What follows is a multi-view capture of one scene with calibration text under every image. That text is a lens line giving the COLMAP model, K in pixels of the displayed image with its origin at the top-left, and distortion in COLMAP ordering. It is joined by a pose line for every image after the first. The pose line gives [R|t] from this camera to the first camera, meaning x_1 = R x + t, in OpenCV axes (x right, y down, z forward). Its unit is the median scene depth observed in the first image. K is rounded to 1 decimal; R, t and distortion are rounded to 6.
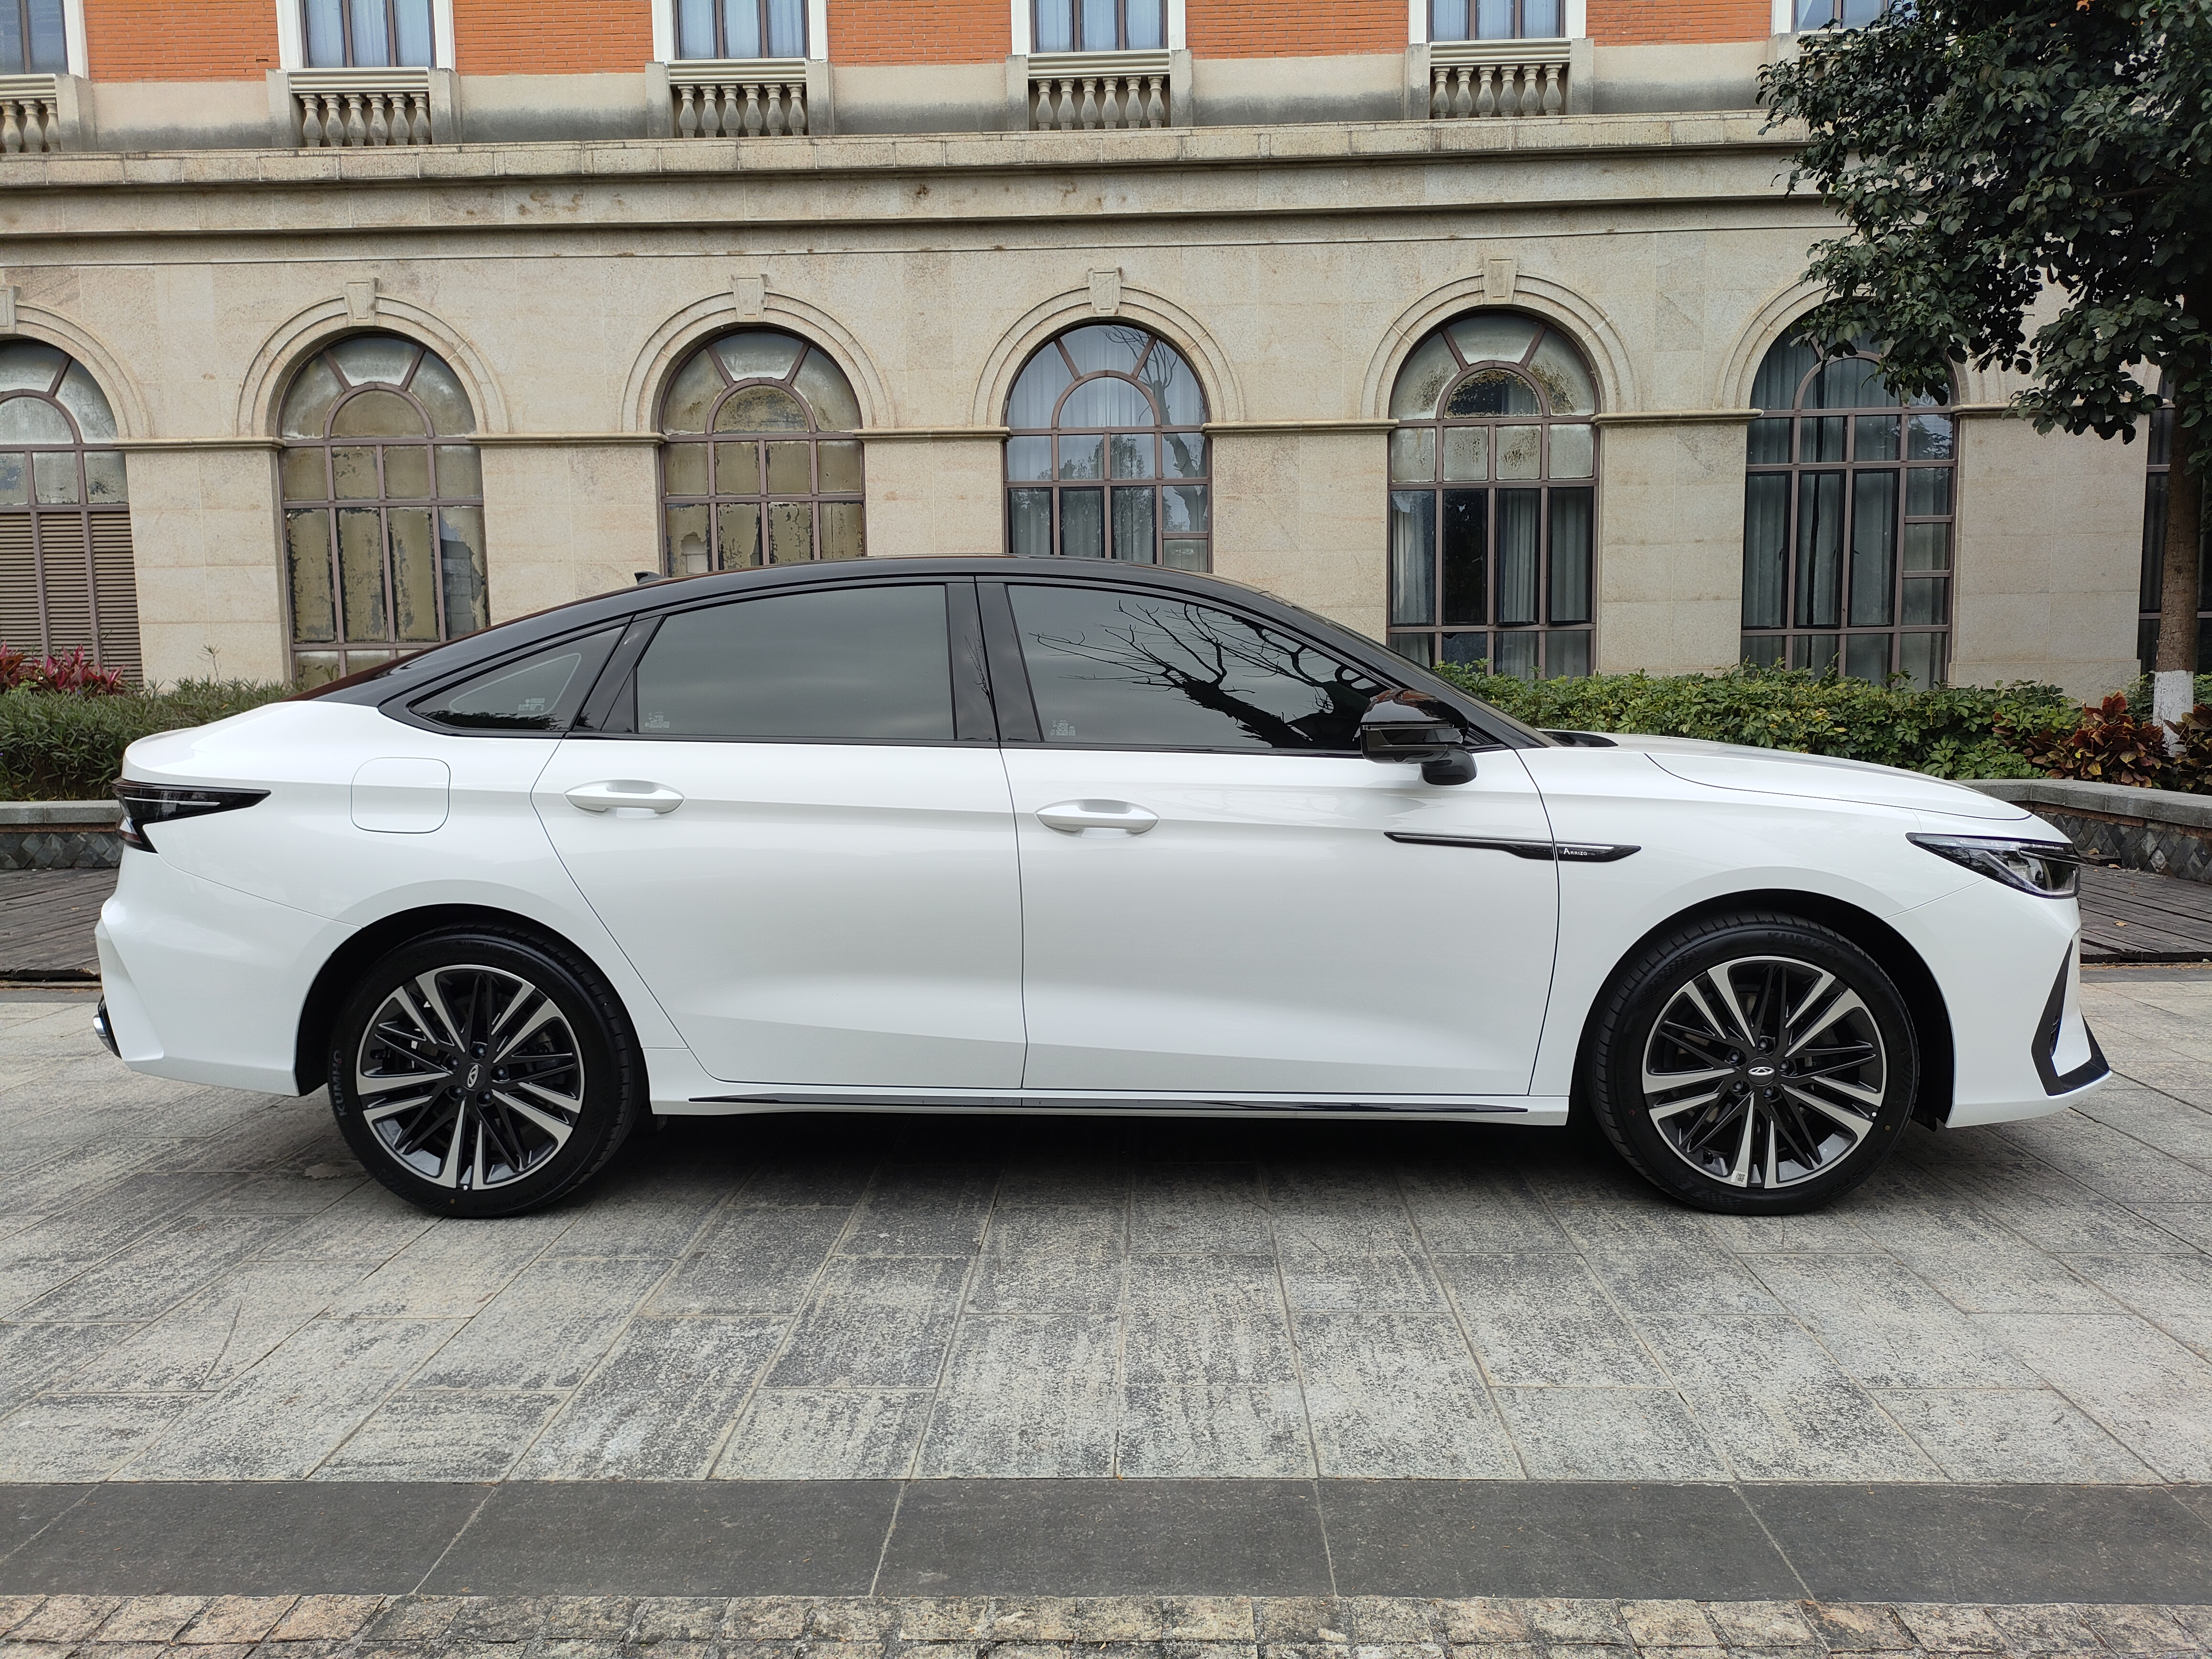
lens RADIAL K [[1627.3, 0, 1108.0], [0, 1627.3, 836.8], [0, 0, 1]] dist [0.045544, -0.046529]
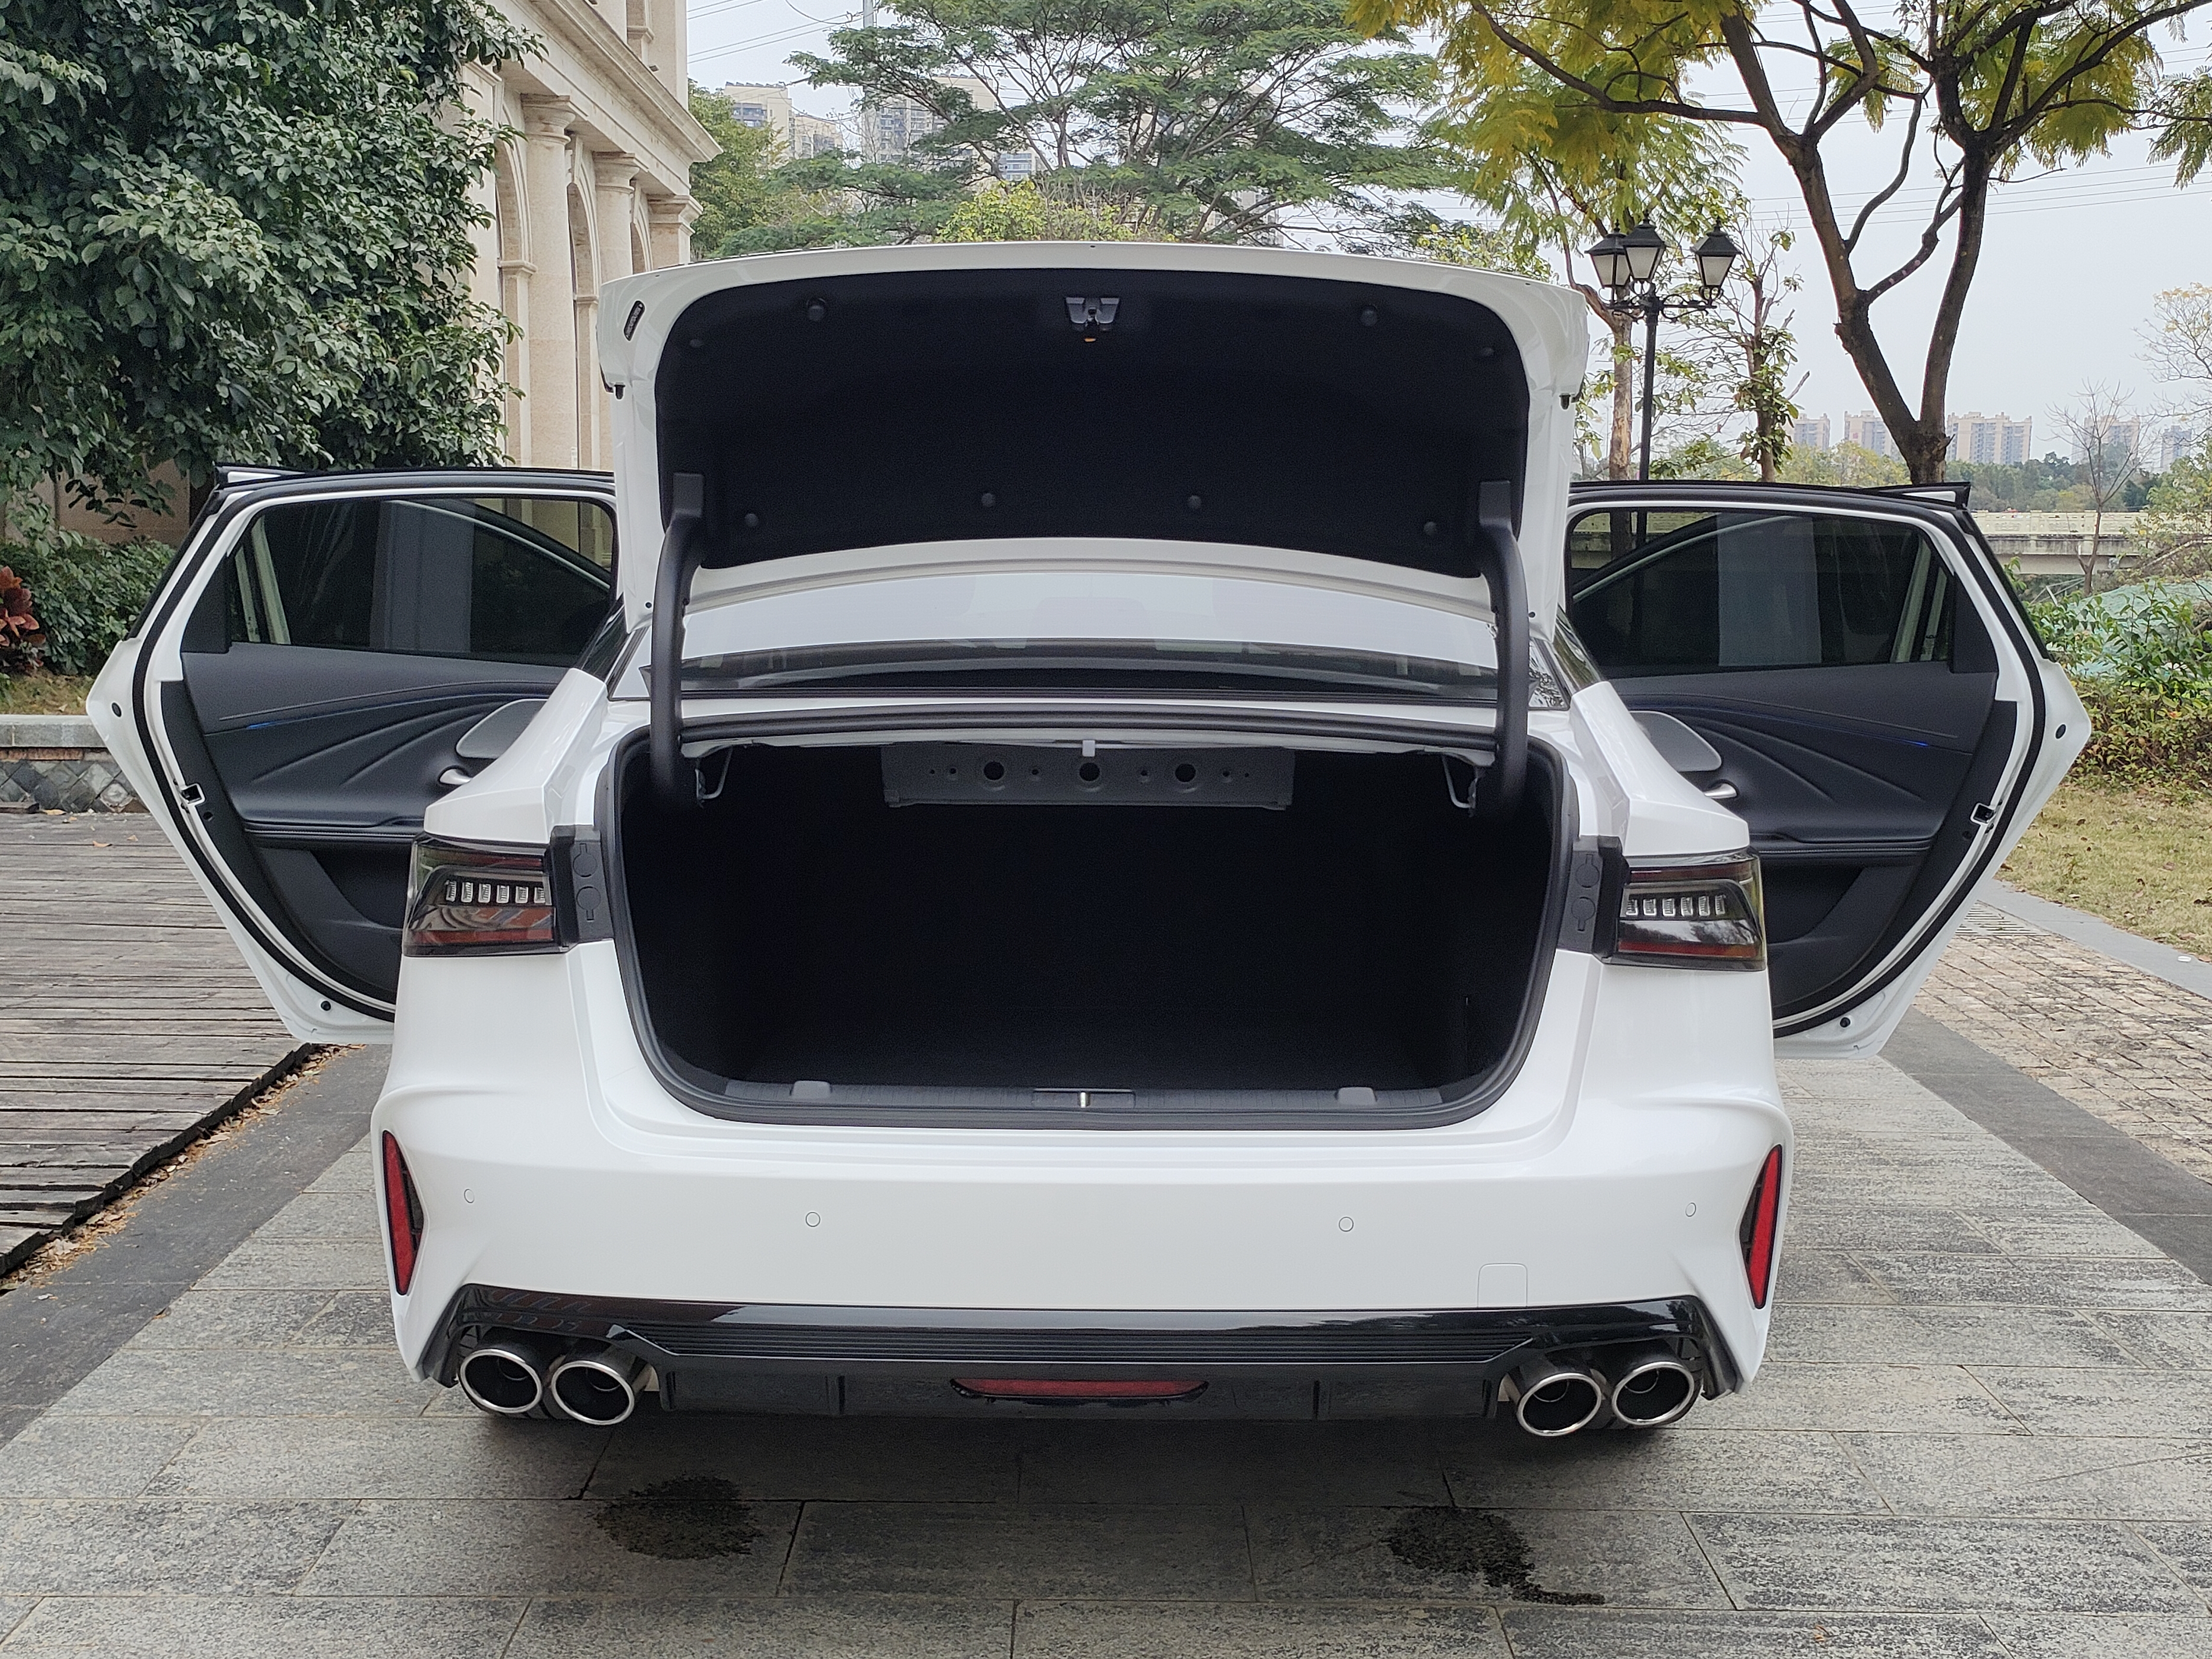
lens RADIAL K [[2458.9, 0, 1098.5], [0, 2458.9, 828.3], [0, 0, 1]] dist [0.054454, 0.000000]
pose [[-0.039798, -0.112967, 0.992801, -1.447205], [0.092721, 0.988884, 0.116238, -0.162225], [-0.994896, 0.096679, -0.028881, 1.290429]]
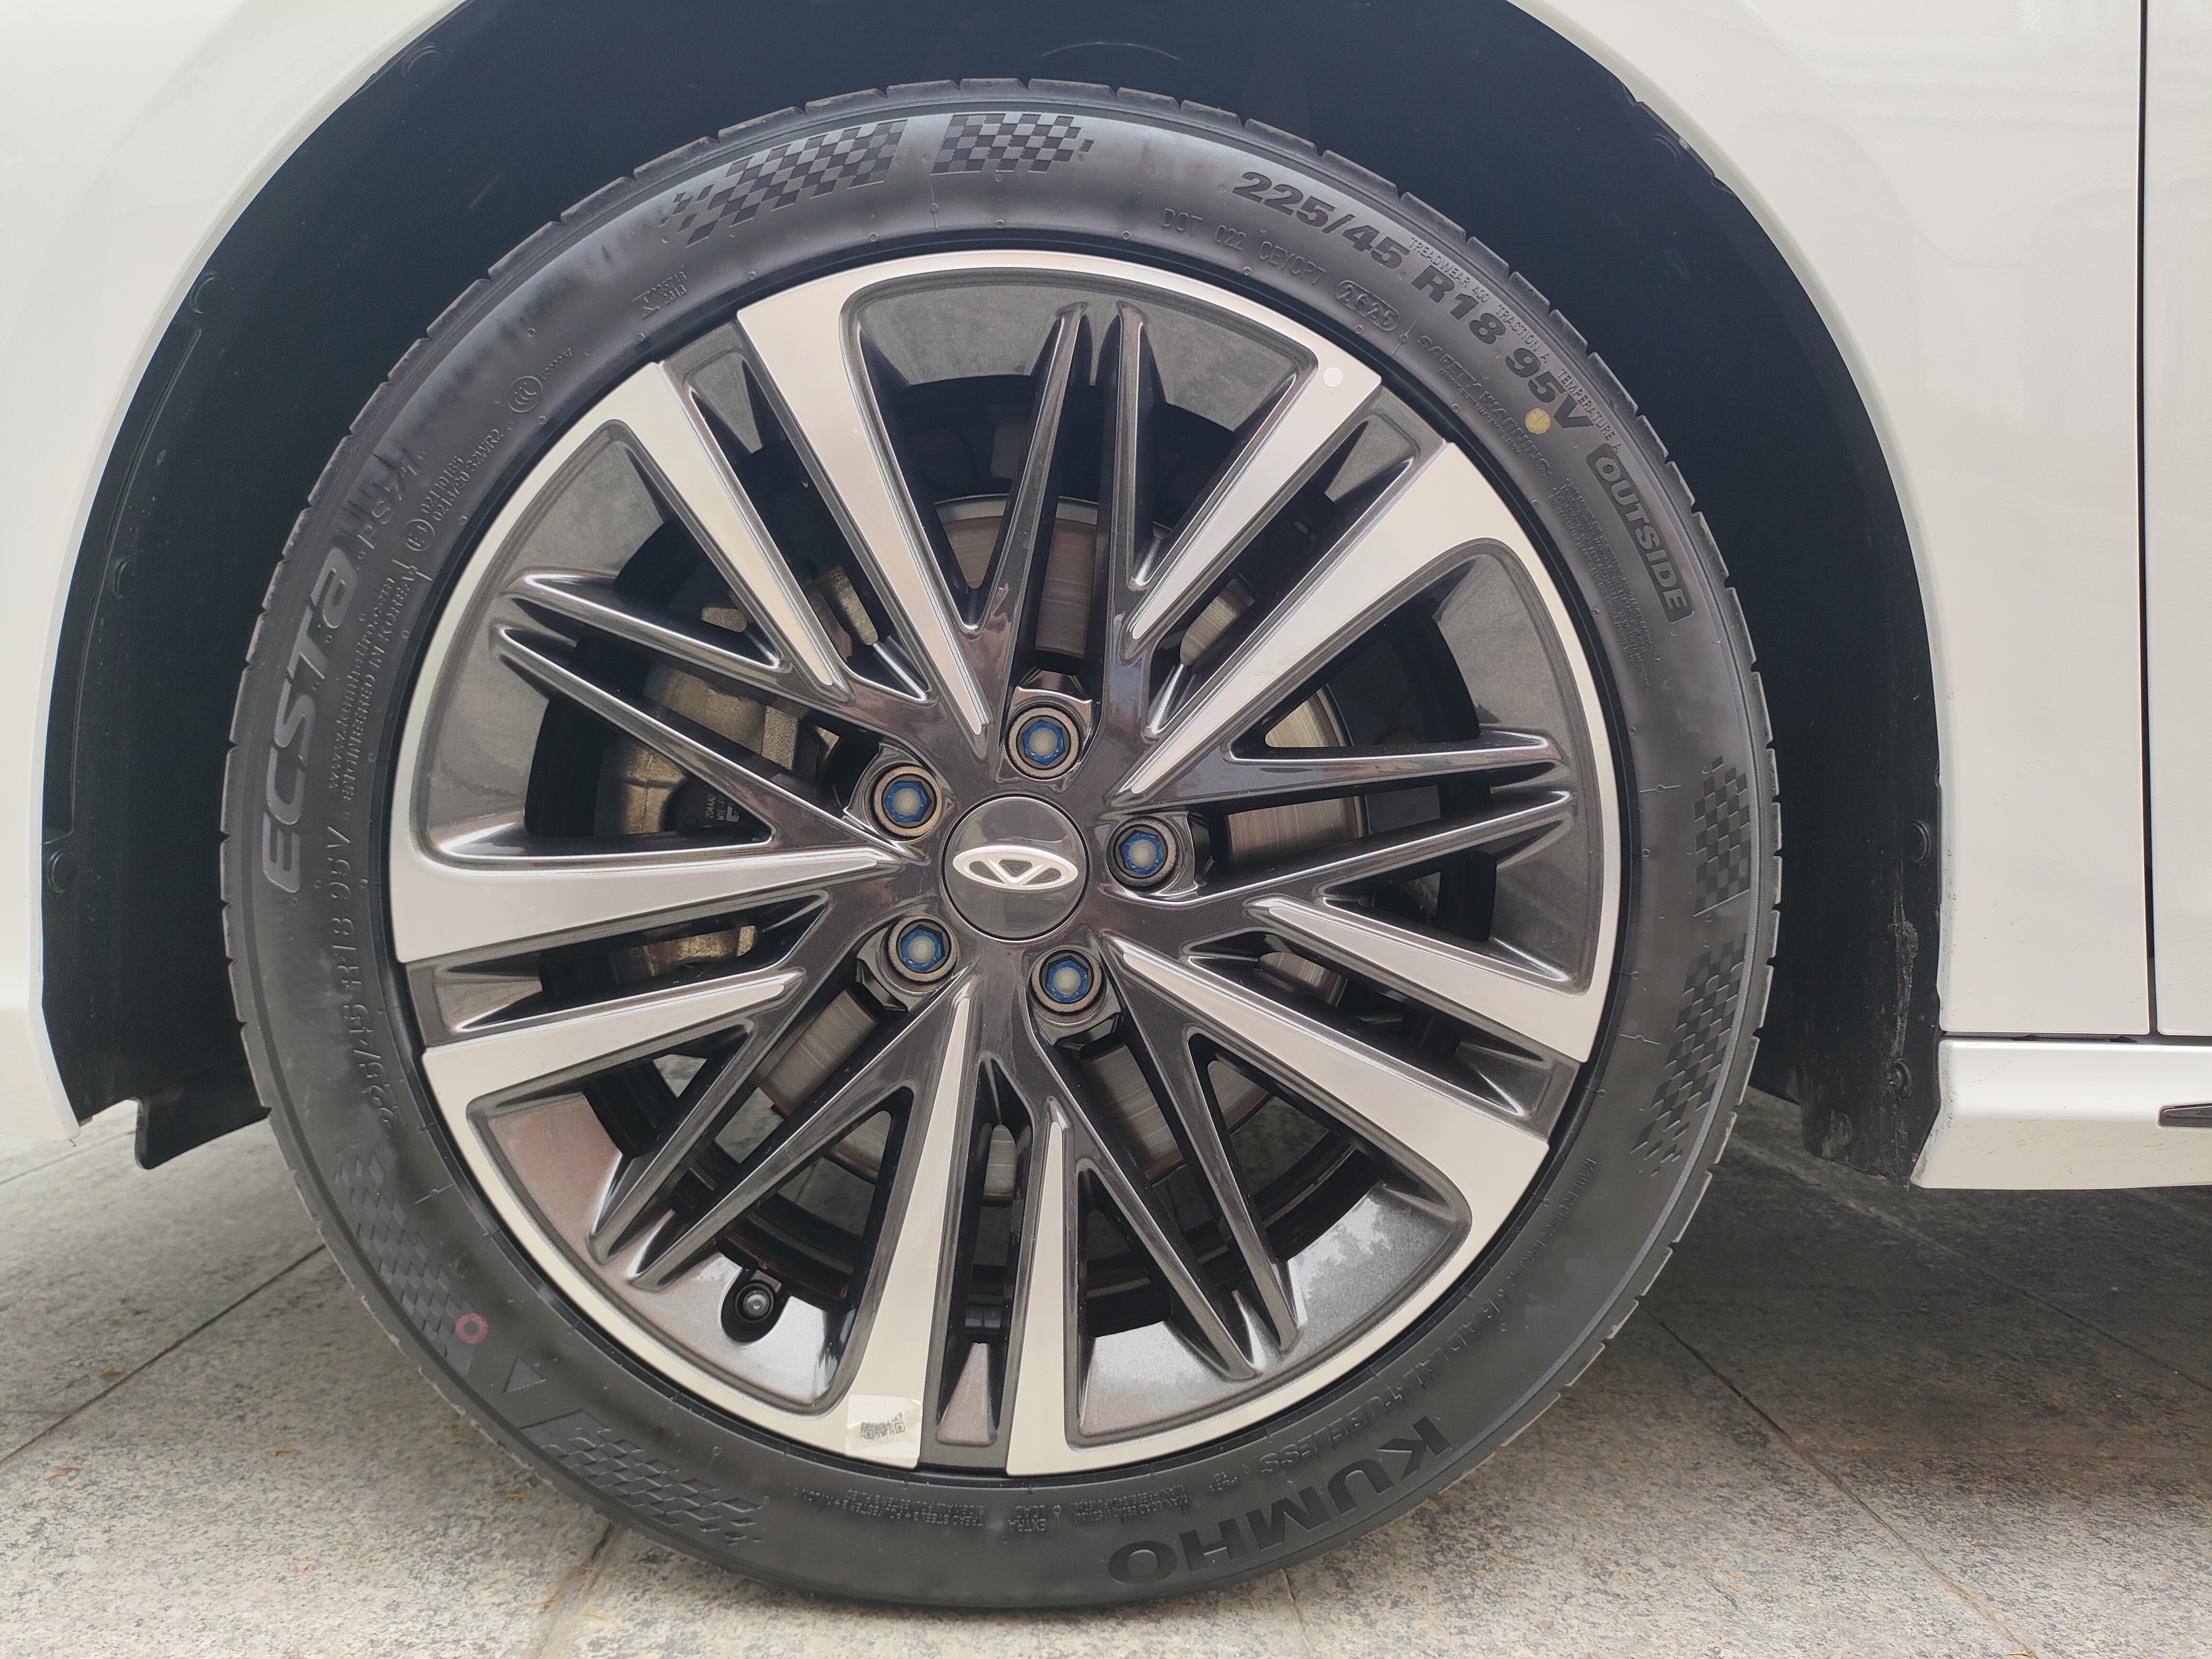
lens RADIAL K [[1627.3, 0, 1101.6], [0, 1627.3, 825.3], [0, 0, 1]] dist [0.045544, -0.046529]
pose [[0.994103, 0.049447, 0.096511, 0.387958], [-0.042274, 0.996287, -0.074995, 0.151932], [-0.099861, 0.070473, 0.992503, 0.800240]]
